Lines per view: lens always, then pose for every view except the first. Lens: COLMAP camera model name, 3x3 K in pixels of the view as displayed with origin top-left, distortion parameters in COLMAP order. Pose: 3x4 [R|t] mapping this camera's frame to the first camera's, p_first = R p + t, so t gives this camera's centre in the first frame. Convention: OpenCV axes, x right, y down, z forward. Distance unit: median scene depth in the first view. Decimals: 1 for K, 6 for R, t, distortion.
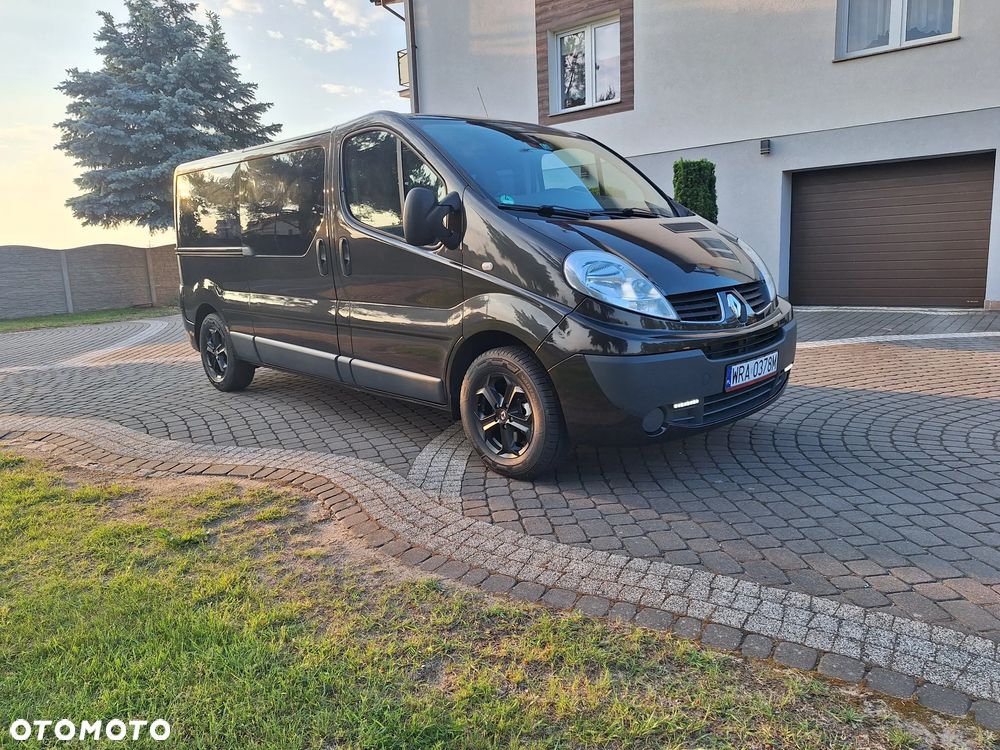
lens RADIAL K [[714.1, 0, 503.7], [0, 714.1, 345.7], [0, 0, 1]] dist [0.059487, -0.061439]
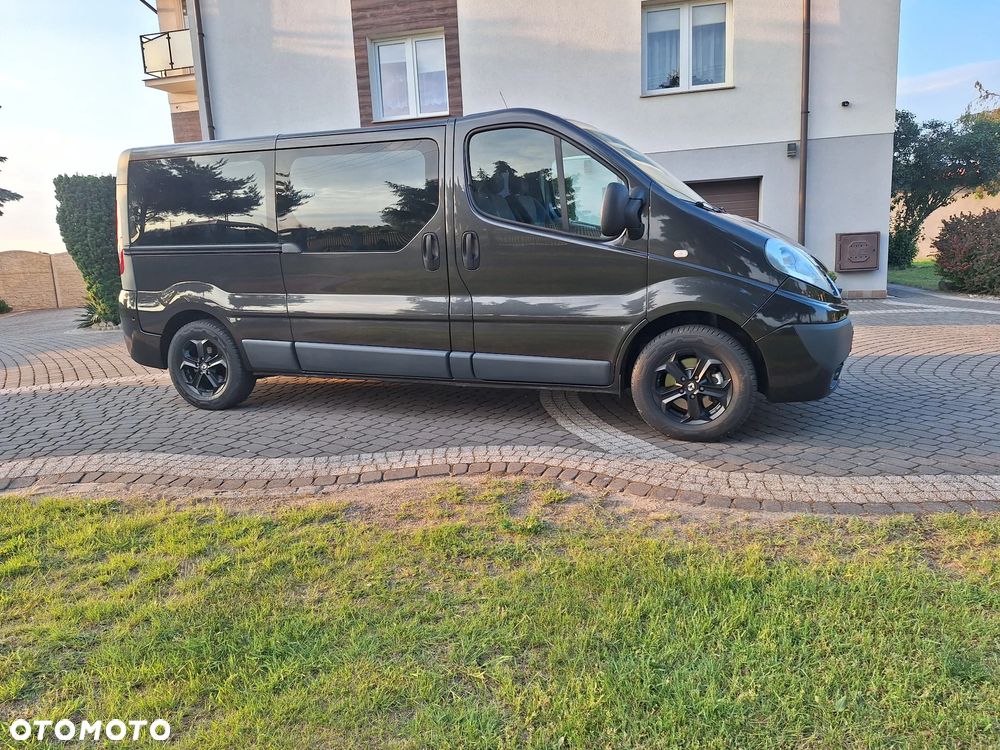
lens RADIAL K [[714.1, 0, 470.8], [0, 714.1, 359.9], [0, 0, 1]] dist [0.059487, -0.061439]
pose [[0.902507, -0.062660, 0.426093, -0.724433], [0.063402, 0.997910, 0.012460, 0.016939], [-0.425983, 0.015770, 0.904594, 0.110314]]
